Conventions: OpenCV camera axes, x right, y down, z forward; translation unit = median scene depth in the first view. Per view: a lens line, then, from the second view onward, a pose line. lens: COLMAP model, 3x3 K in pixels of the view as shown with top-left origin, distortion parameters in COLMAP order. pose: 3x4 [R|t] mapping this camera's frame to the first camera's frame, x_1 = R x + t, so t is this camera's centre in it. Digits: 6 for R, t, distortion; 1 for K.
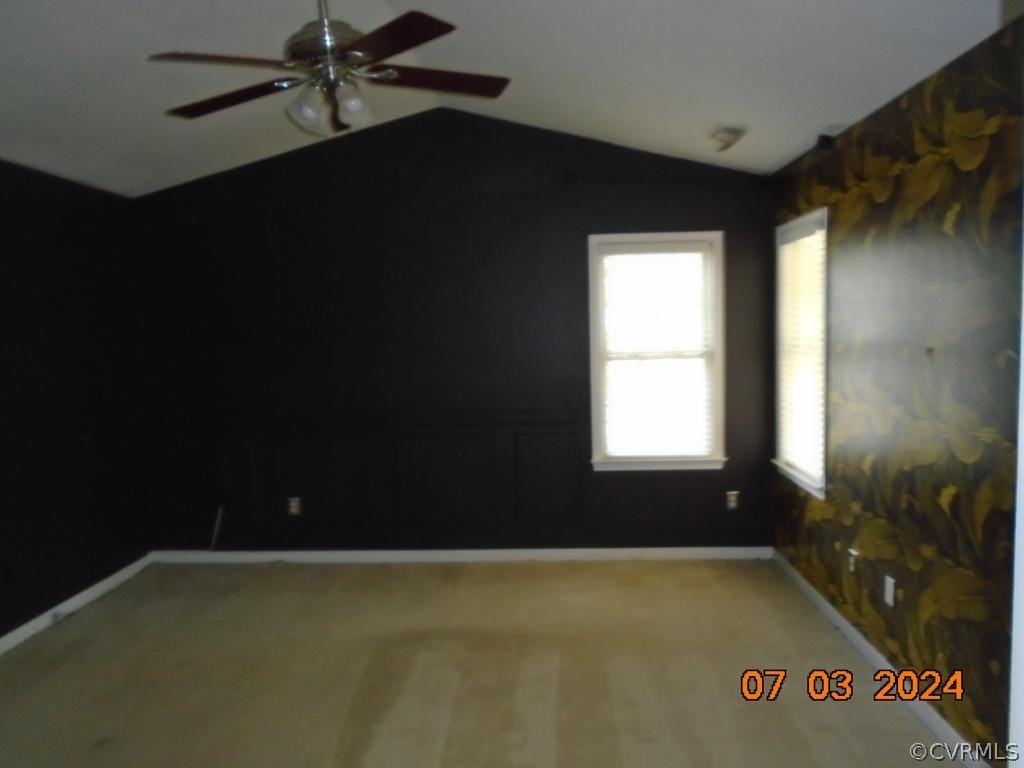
lens RADIAL K [[760.9, 0, 513.2], [0, 760.9, 384.5], [0, 0, 1]] dist [-0.018693, 0.009751]
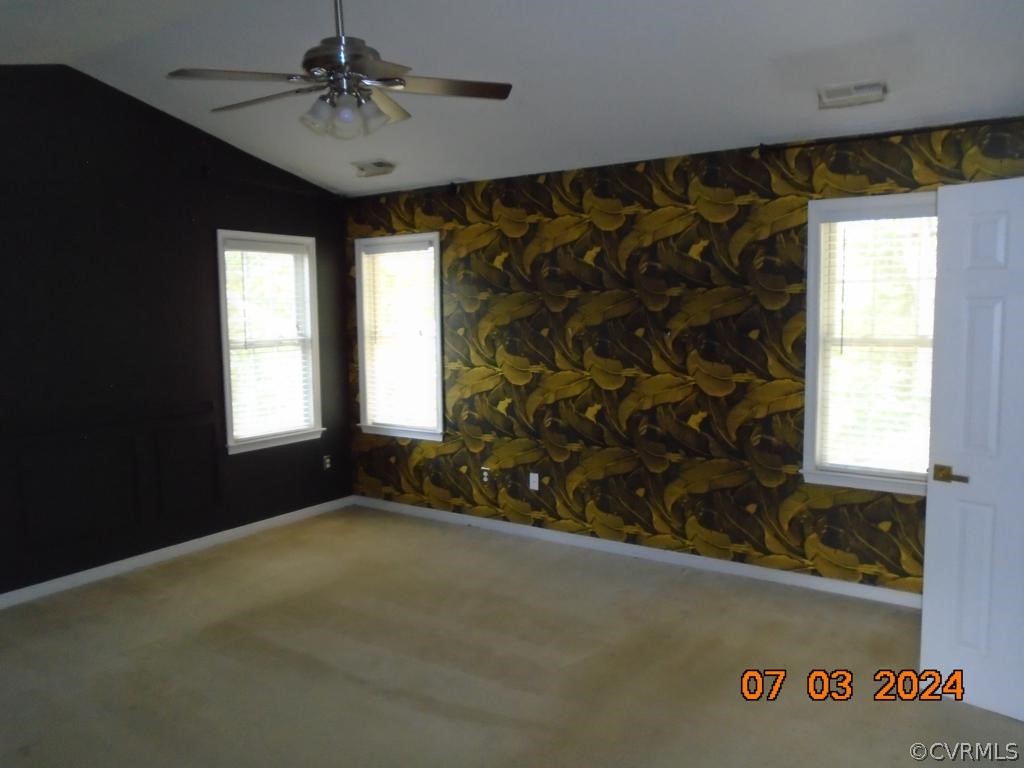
lens RADIAL K [[760.9, 0, 515.3], [0, 760.9, 382.5], [0, 0, 1]] dist [-0.018693, 0.009751]
pose [[0.547837, -0.064708, 0.834079, -0.574908], [0.065376, 0.997267, 0.034428, 0.004070], [-0.834027, 0.035668, 0.550570, 0.095223]]
